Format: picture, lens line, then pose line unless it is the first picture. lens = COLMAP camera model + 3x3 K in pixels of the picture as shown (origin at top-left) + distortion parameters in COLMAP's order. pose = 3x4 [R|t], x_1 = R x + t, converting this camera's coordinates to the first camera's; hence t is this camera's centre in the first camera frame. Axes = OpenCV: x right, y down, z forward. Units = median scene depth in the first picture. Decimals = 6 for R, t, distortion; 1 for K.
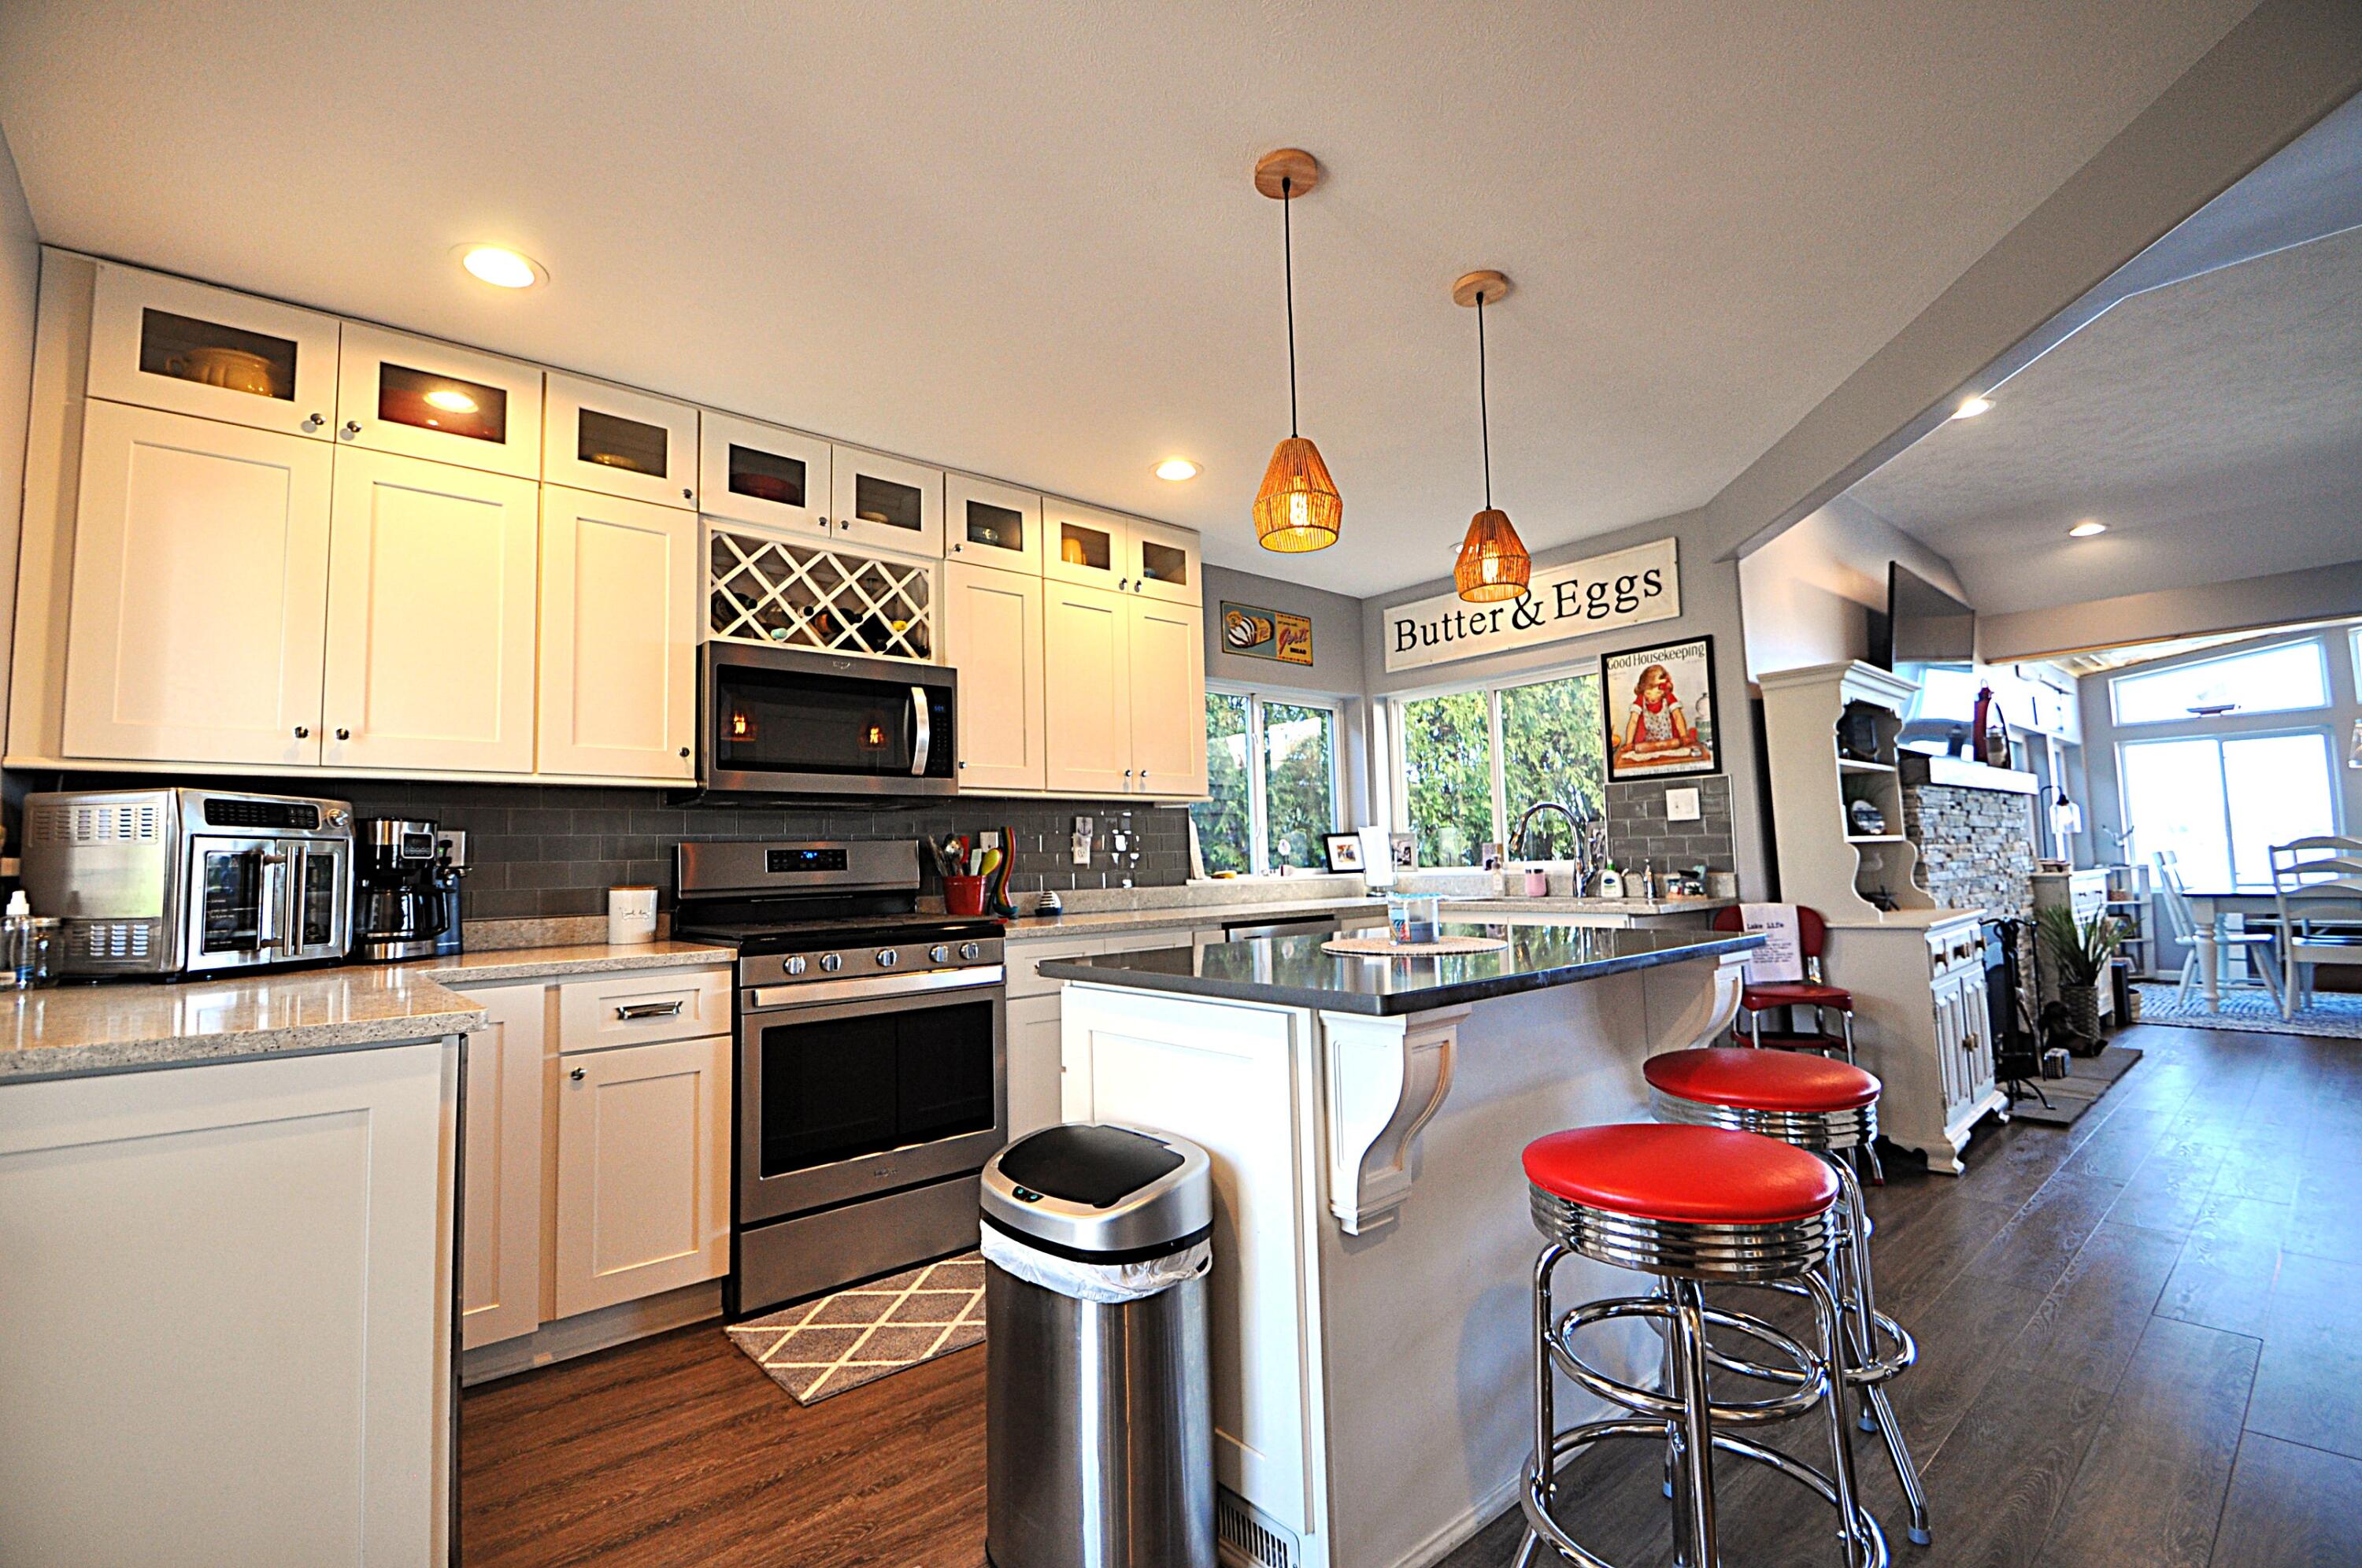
lens RADIAL K [[1032.0, 0, 1176.2], [0, 1032.0, 785.4], [0, 0, 1]] dist [0.015762, -0.017691]
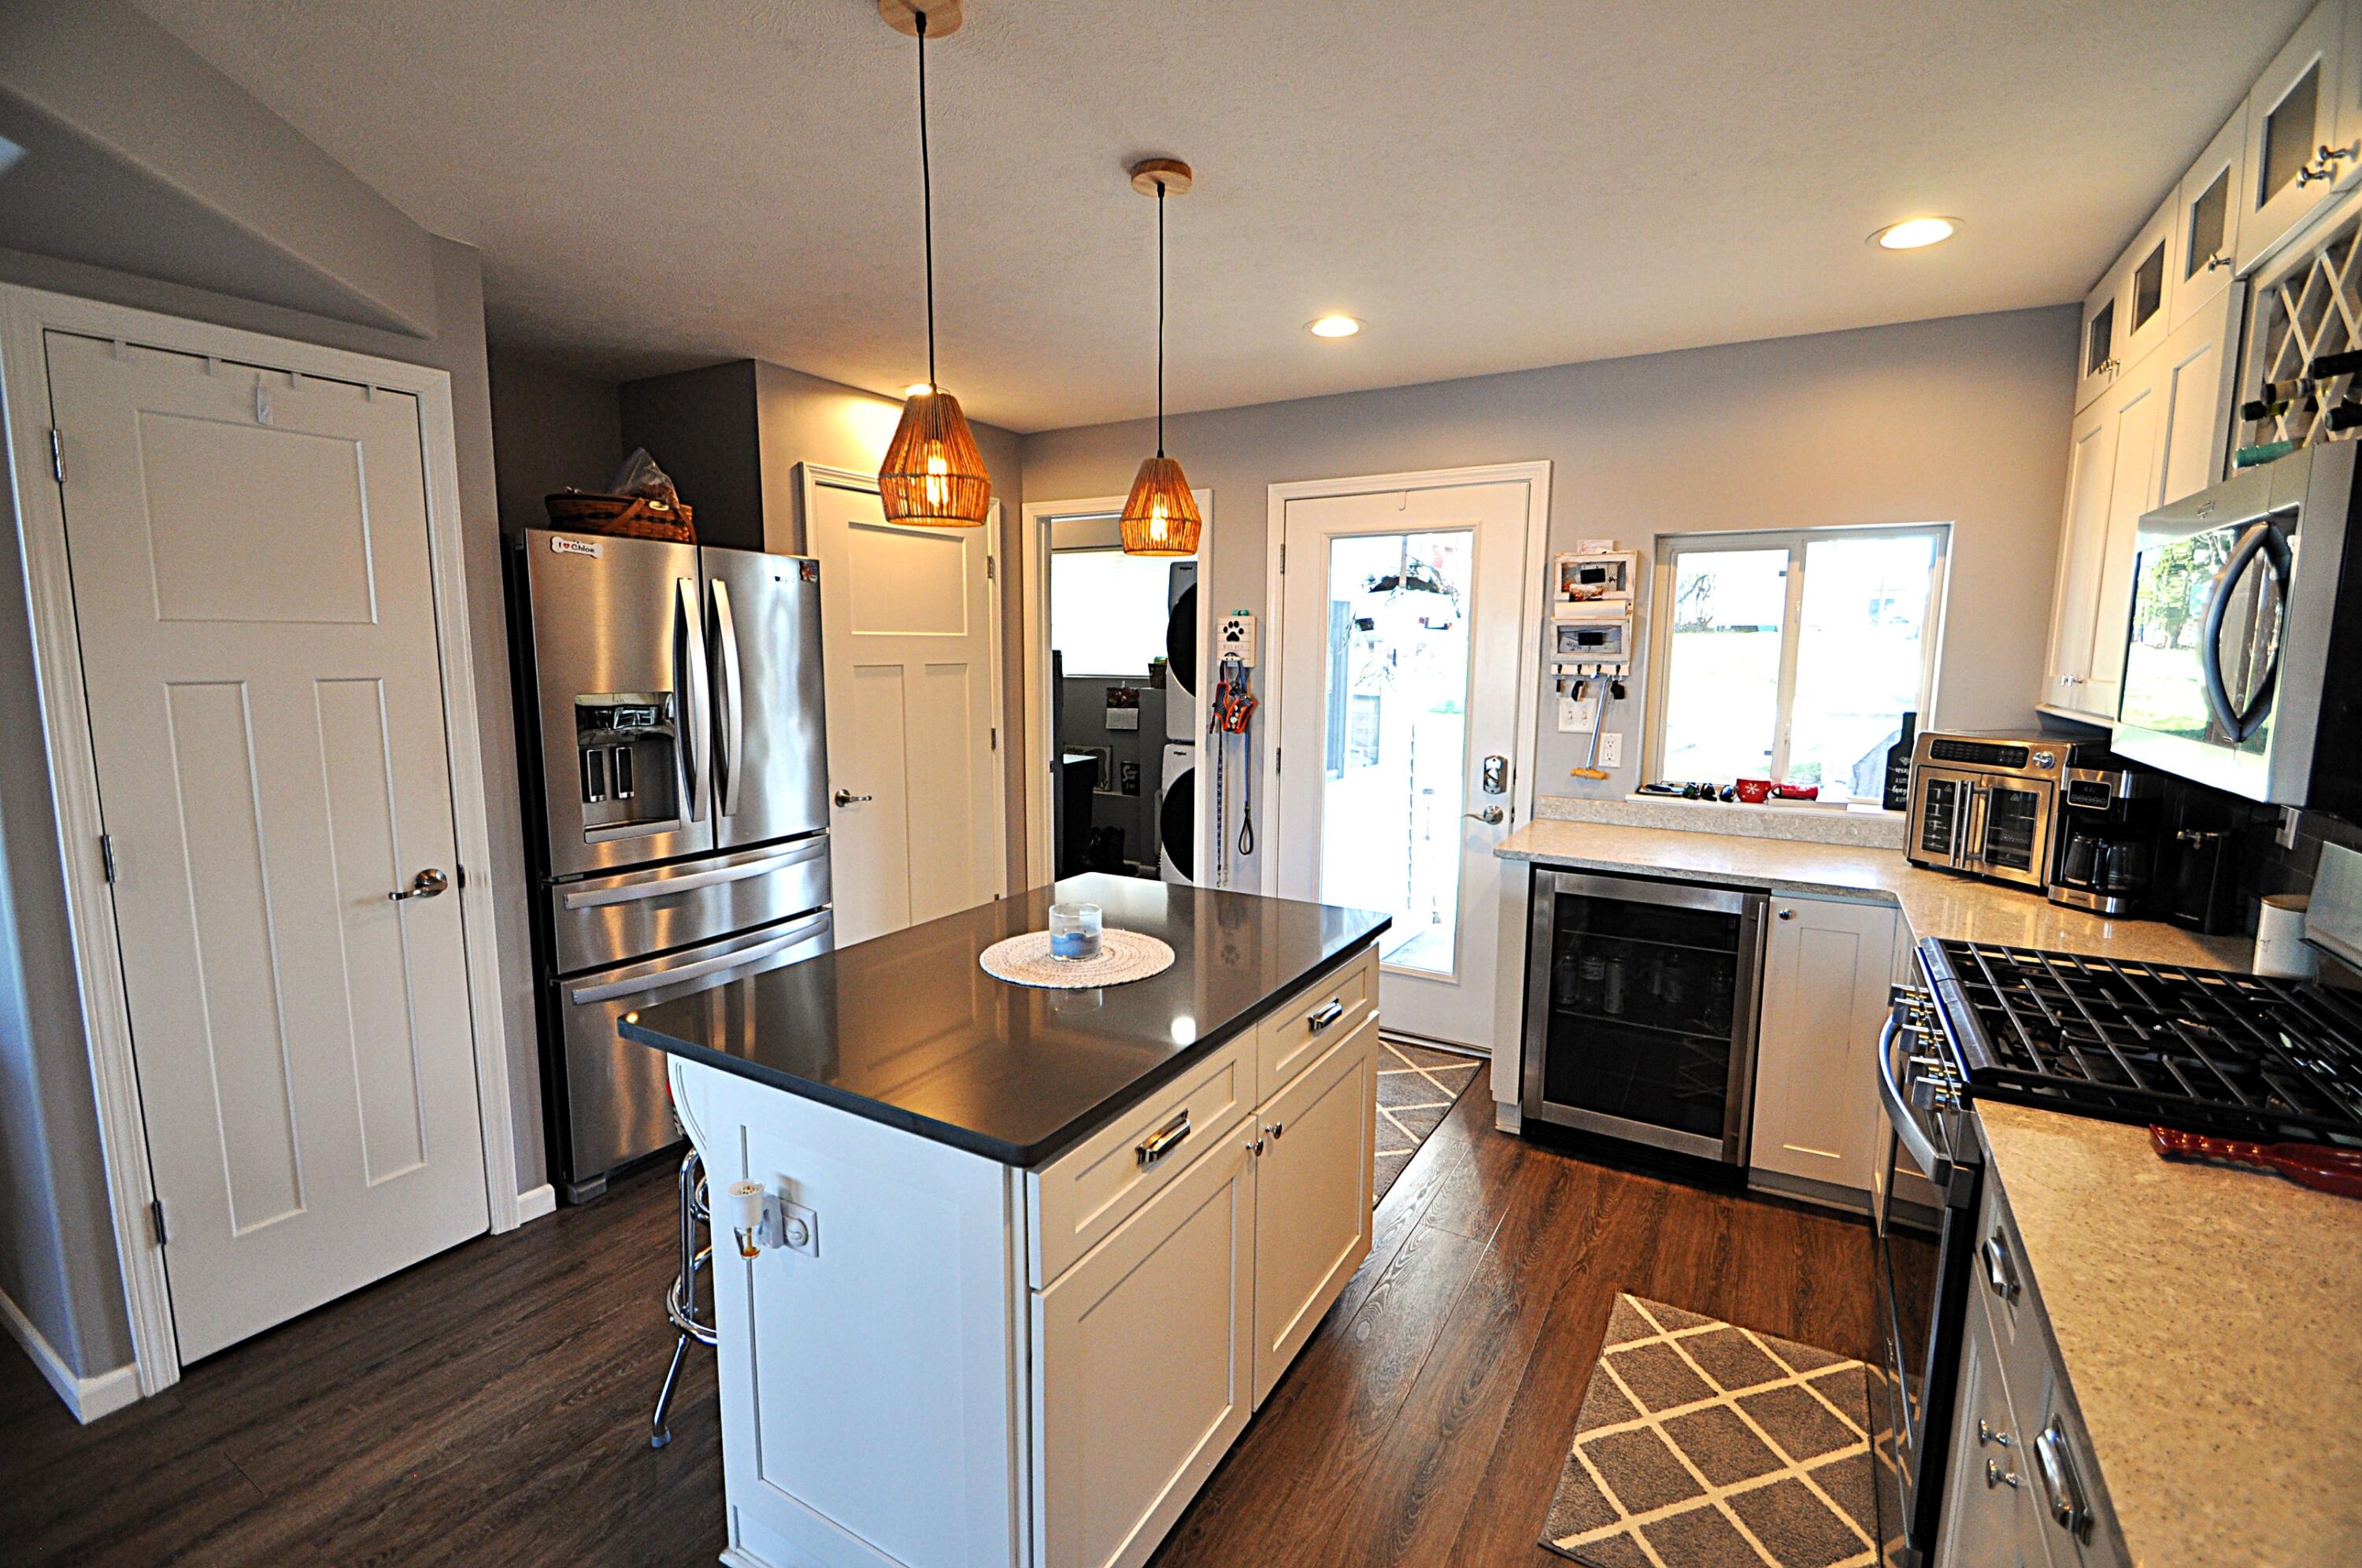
lens RADIAL K [[1032.0, 0, 1176.2], [0, 1032.0, 785.4], [0, 0, 1]] dist [0.015762, -0.017691]
pose [[-0.948784, 0.062843, -0.309611, 0.279871], [0.044172, 0.996778, 0.066957, -0.039438], [0.312821, 0.049852, -0.948503, 1.268254]]
